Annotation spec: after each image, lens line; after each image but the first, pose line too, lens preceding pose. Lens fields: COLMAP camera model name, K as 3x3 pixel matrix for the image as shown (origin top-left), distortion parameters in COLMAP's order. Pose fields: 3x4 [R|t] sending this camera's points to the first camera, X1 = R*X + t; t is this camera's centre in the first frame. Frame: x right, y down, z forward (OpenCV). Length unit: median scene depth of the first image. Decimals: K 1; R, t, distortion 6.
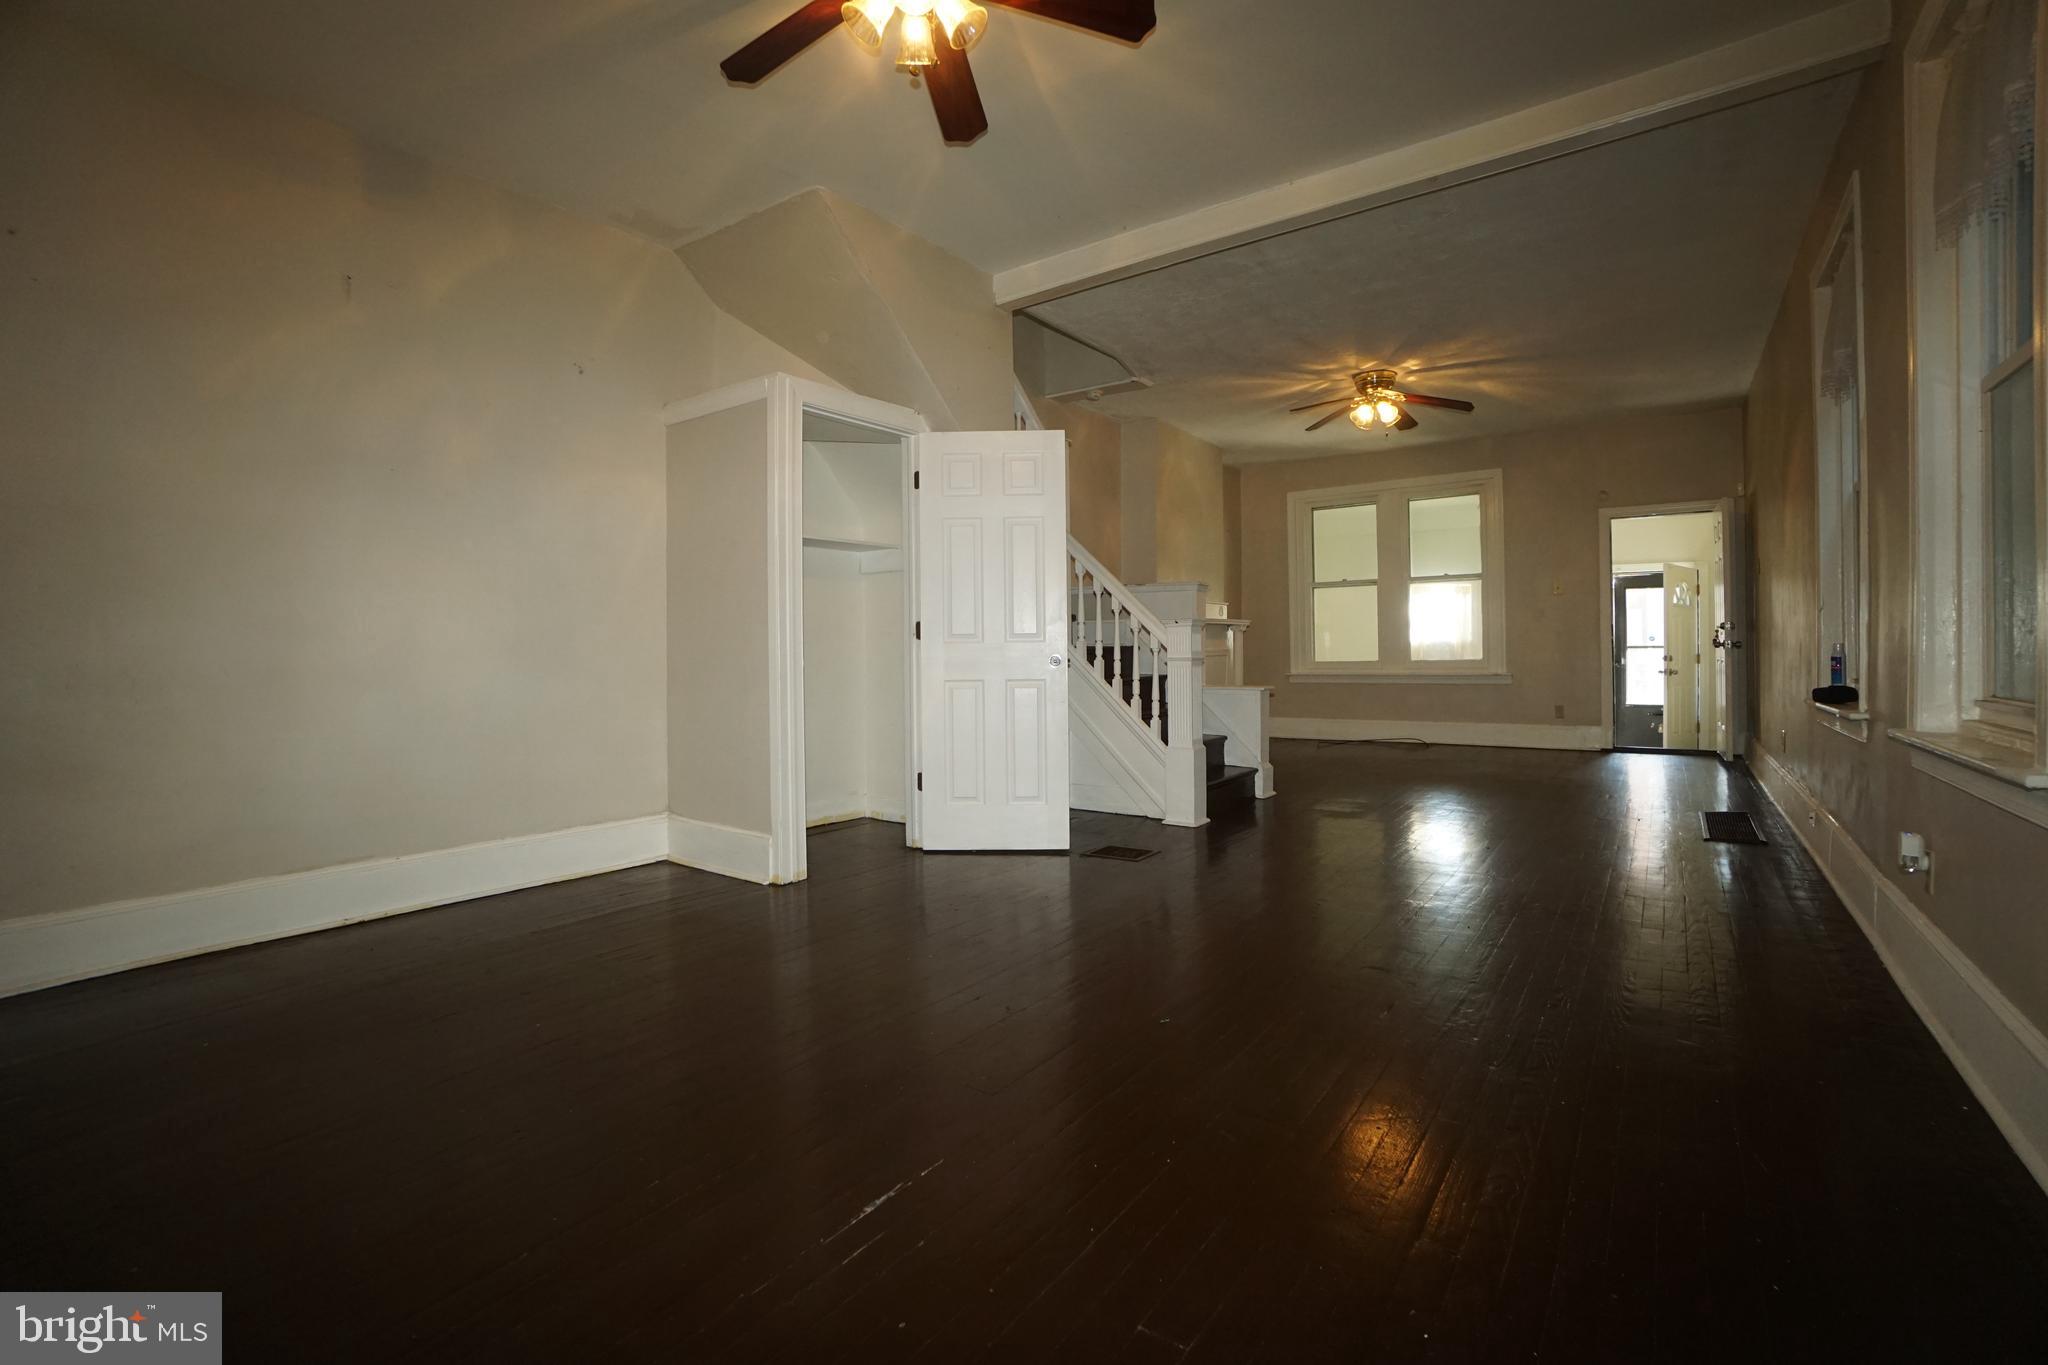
lens RADIAL K [[897.2, 0, 1027.7], [0, 897.2, 647.0], [0, 0, 1]] dist [-0.068057, 0.024691]
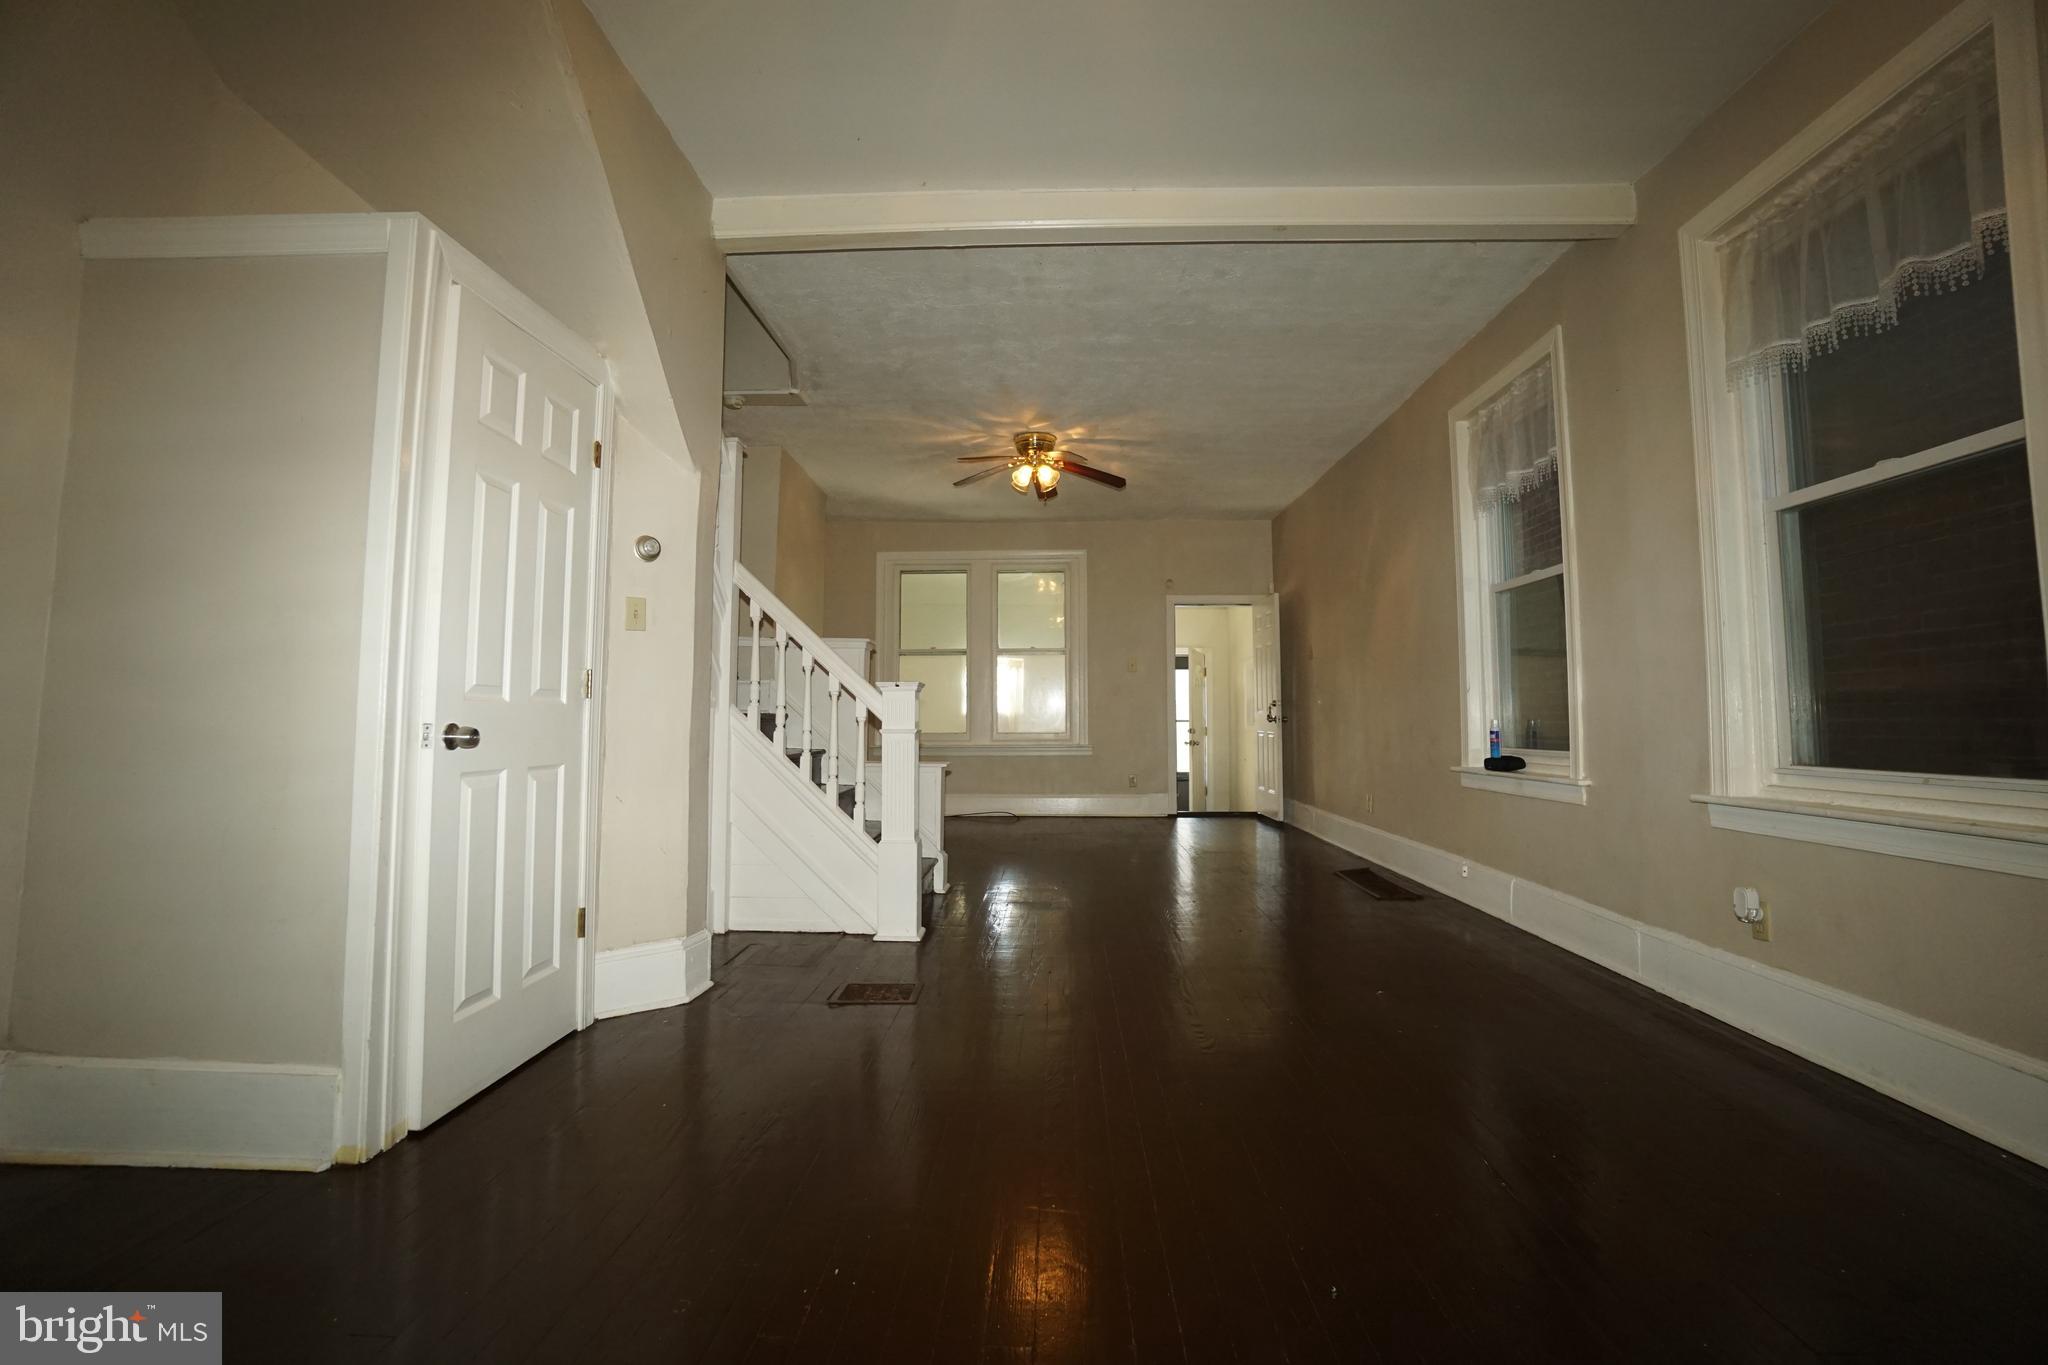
lens RADIAL K [[897.2, 0, 1027.7], [0, 897.2, 647.0], [0, 0, 1]] dist [-0.068057, 0.024691]
pose [[0.828066, 0.055686, 0.557859, -0.168474], [-0.012145, 0.996603, -0.081454, 0.002041], [-0.560500, 0.060674, 0.825929, 0.234149]]
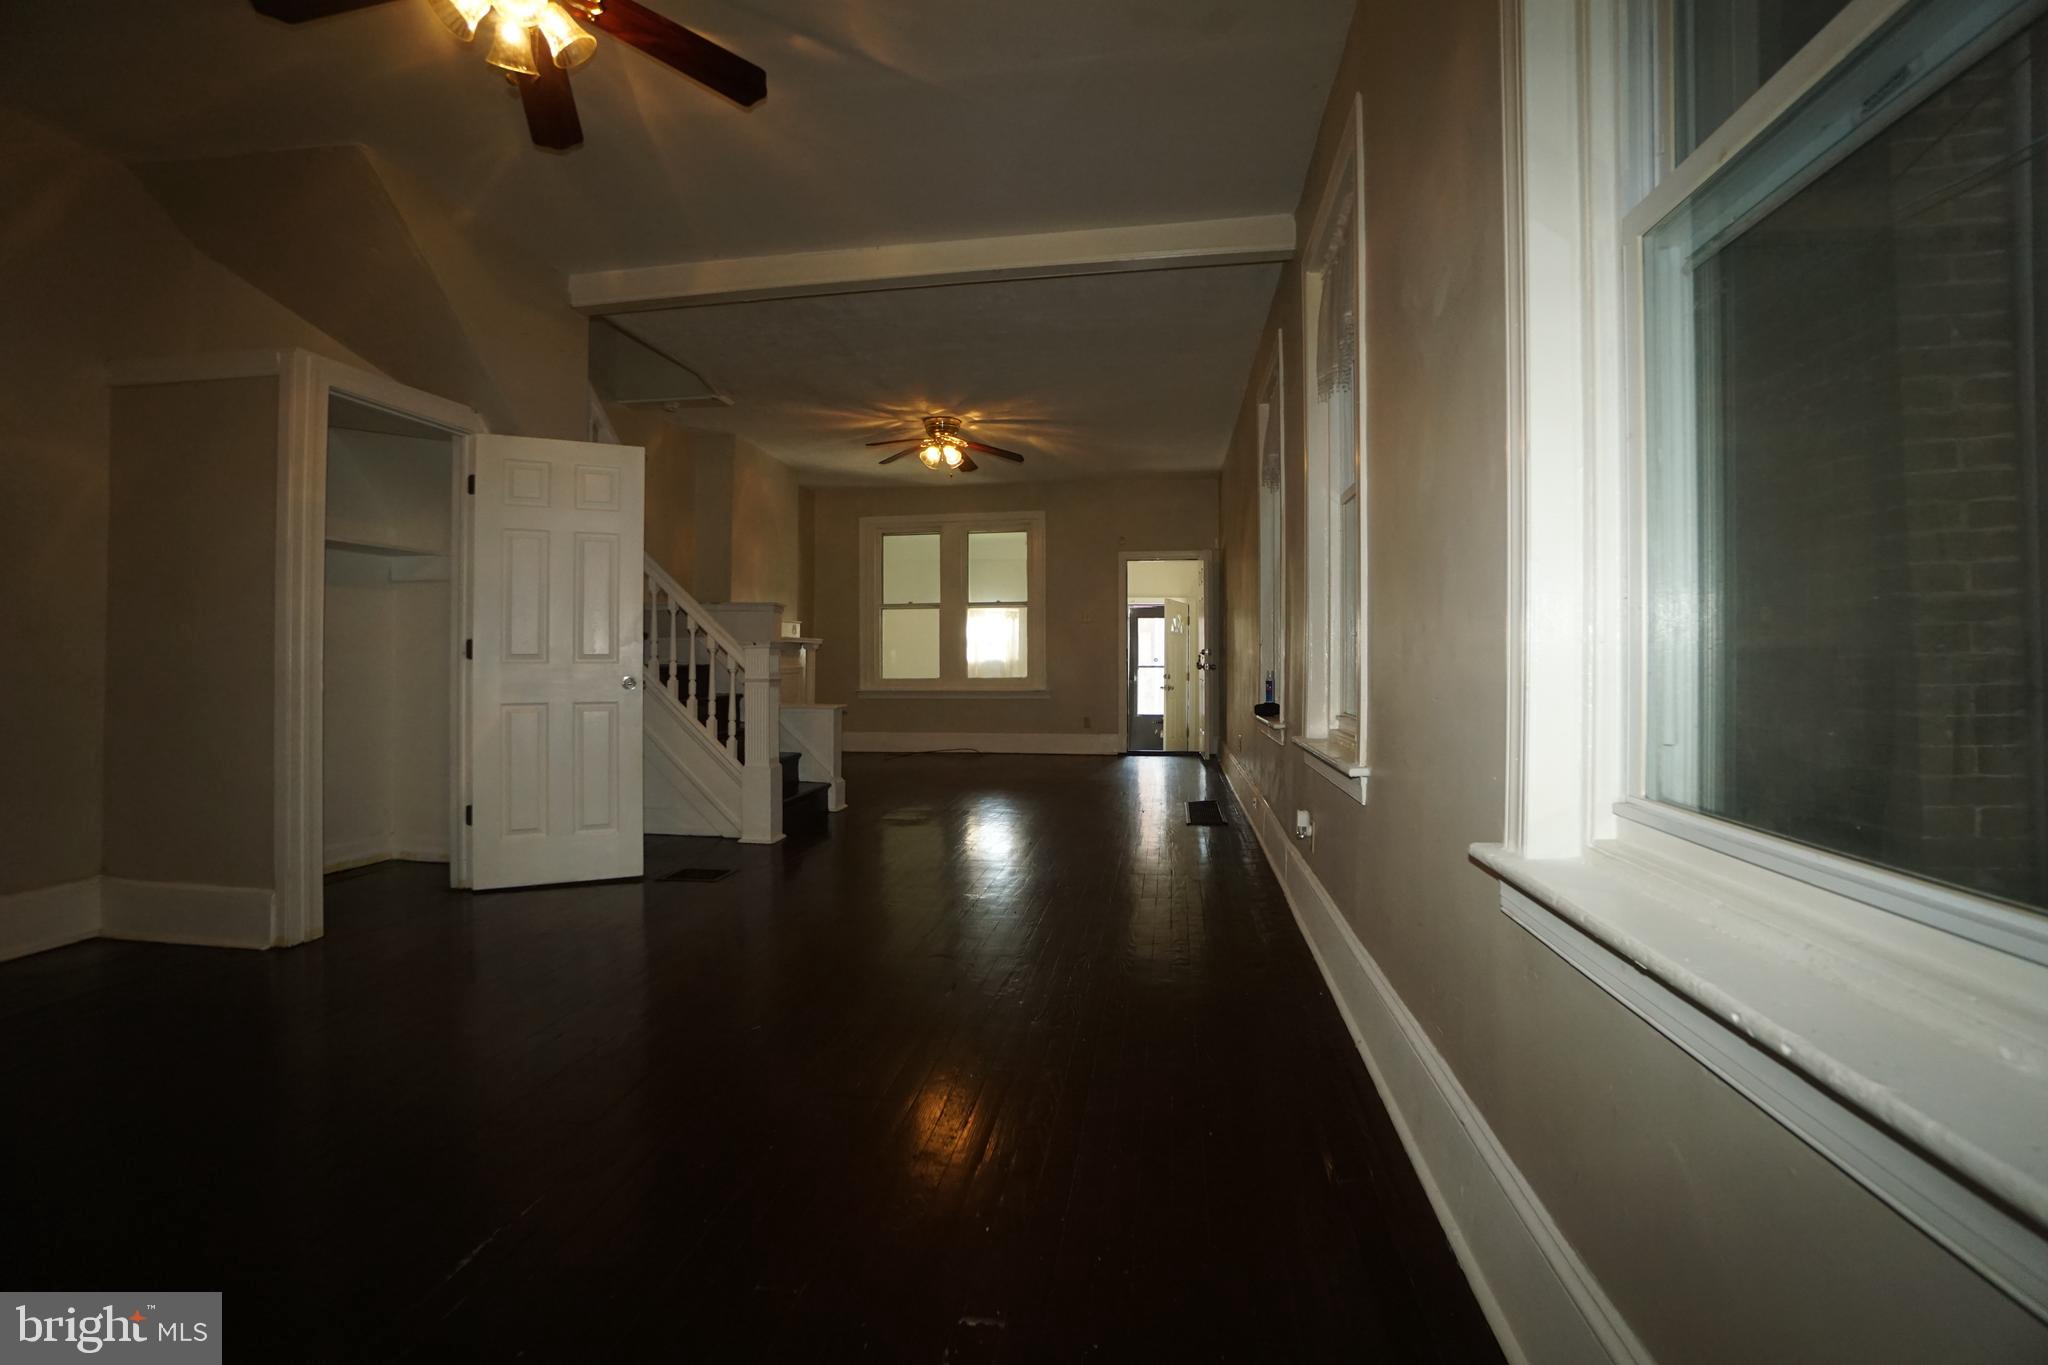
lens RADIAL K [[897.2, 0, 1027.7], [0, 897.2, 647.0], [0, 0, 1]] dist [-0.068057, 0.024691]
pose [[0.888898, 0.016642, 0.457803, -0.019914], [-0.010386, 0.999815, -0.016178, -0.009588], [-0.457988, 0.009626, 0.888906, -0.040749]]
